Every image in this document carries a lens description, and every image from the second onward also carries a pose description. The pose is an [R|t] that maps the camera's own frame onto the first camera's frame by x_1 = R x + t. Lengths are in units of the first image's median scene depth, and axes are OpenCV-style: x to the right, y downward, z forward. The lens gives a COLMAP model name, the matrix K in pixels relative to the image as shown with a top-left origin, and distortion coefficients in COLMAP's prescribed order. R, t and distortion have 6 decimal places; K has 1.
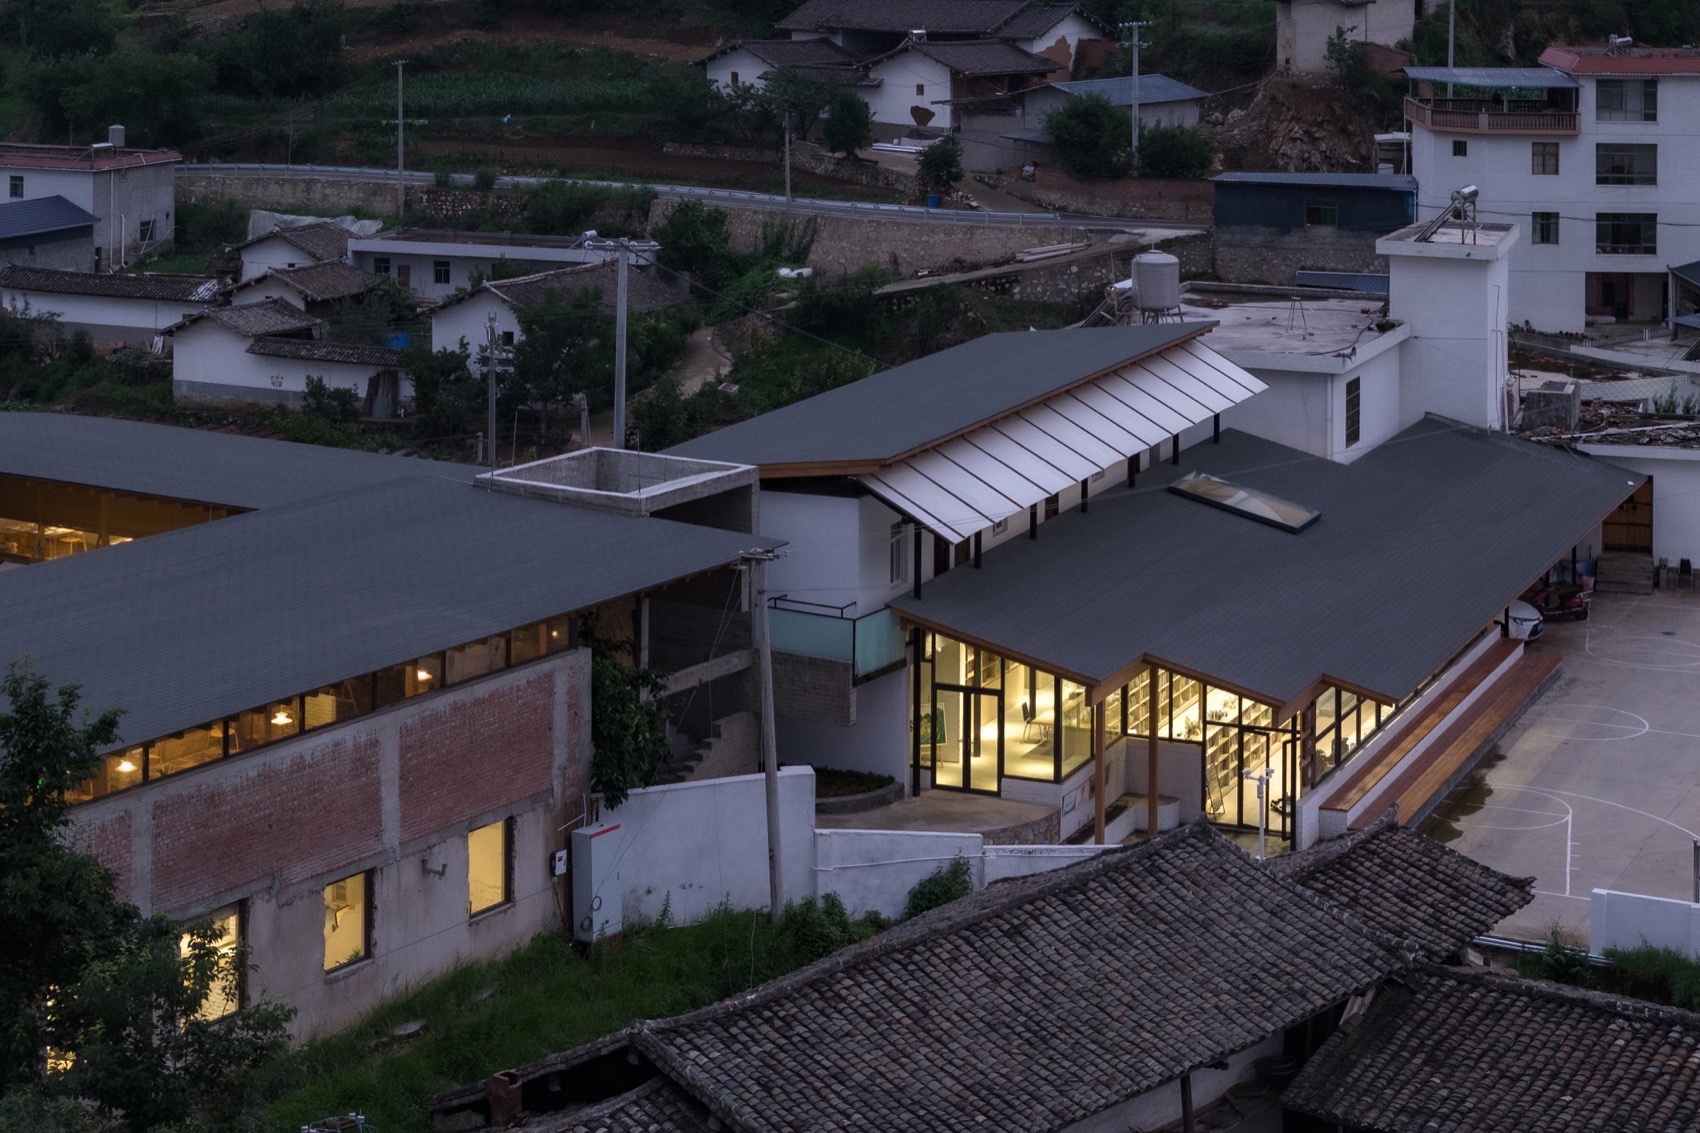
lens RADIAL K [[3414.2, 0, 850.0], [0, 3414.2, 566.5], [0, 0, 1]] dist [-0.176201, 0.642403]
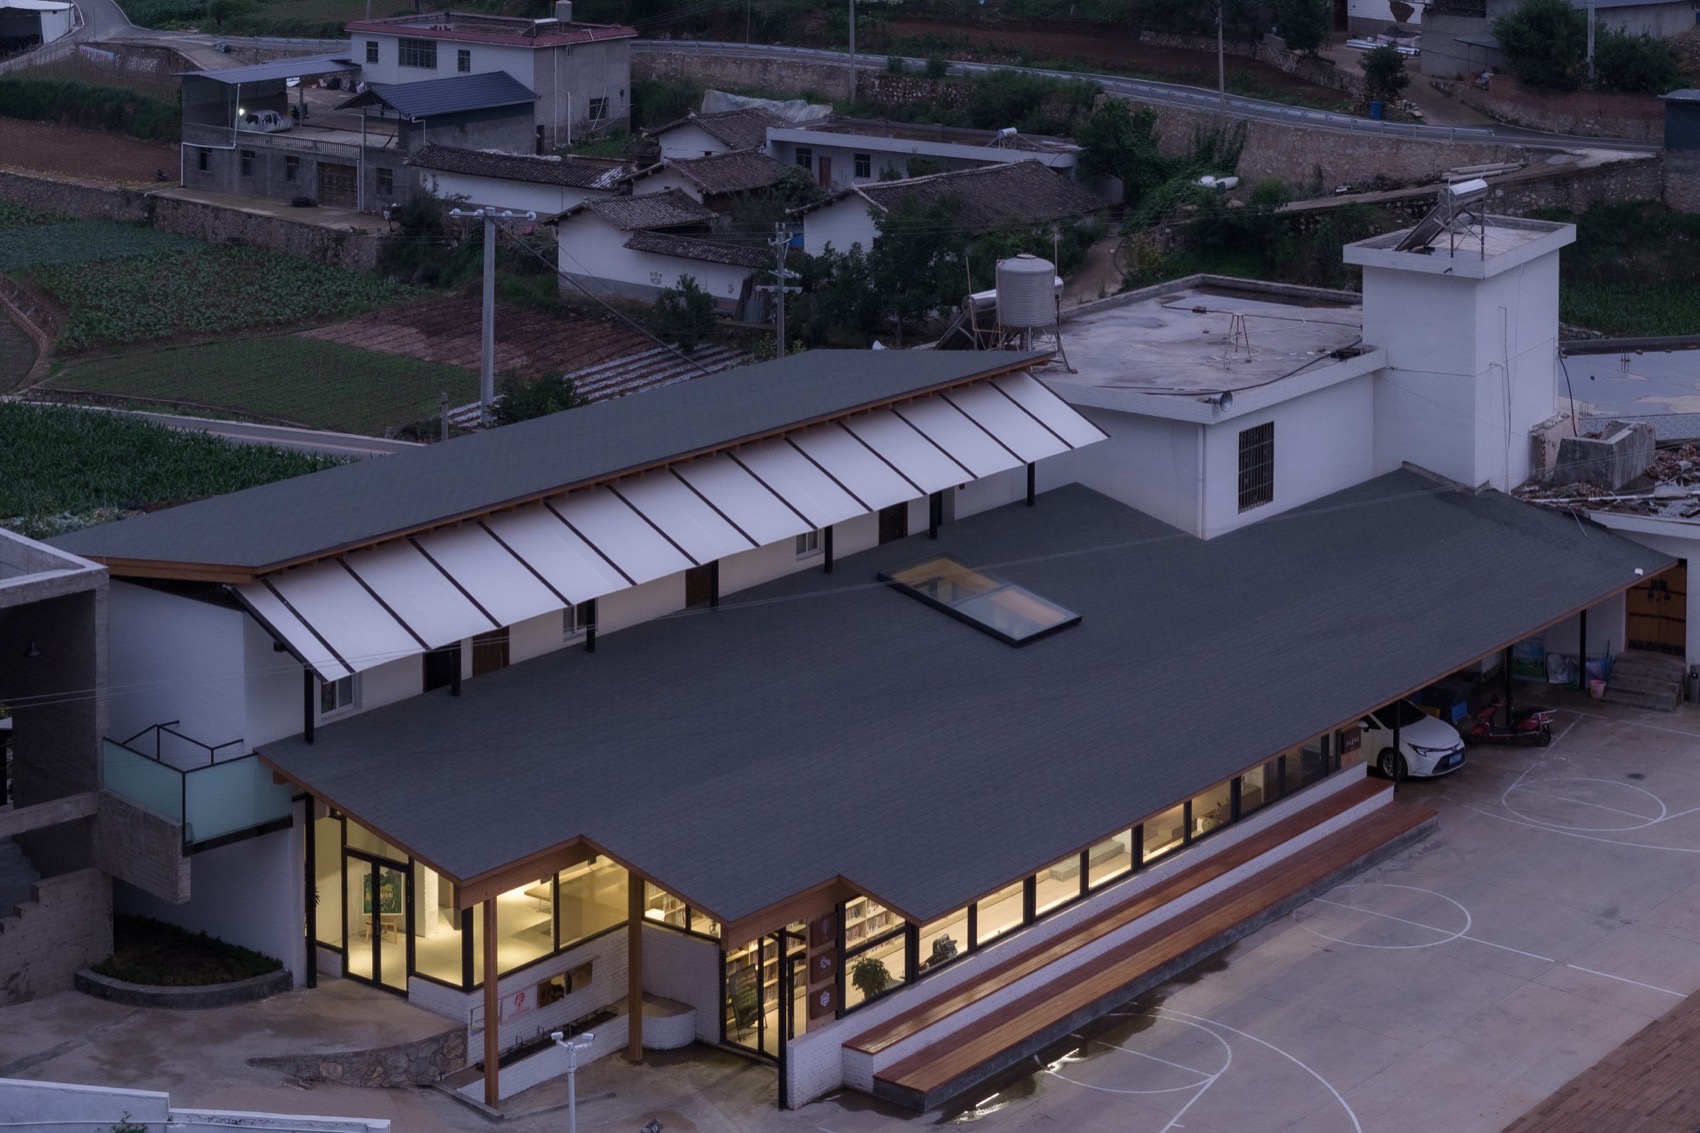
lens RADIAL K [[3360.6, 0, 850.2], [0, 3360.6, 412.4], [0, 0, 1]] dist [-0.268125, 1.453684]
pose [[0.966886, 0.050559, -0.250151, 0.118803], [-0.049465, 0.998719, 0.010663, -0.029278], [0.250370, 0.002064, 0.968148, 0.102581]]
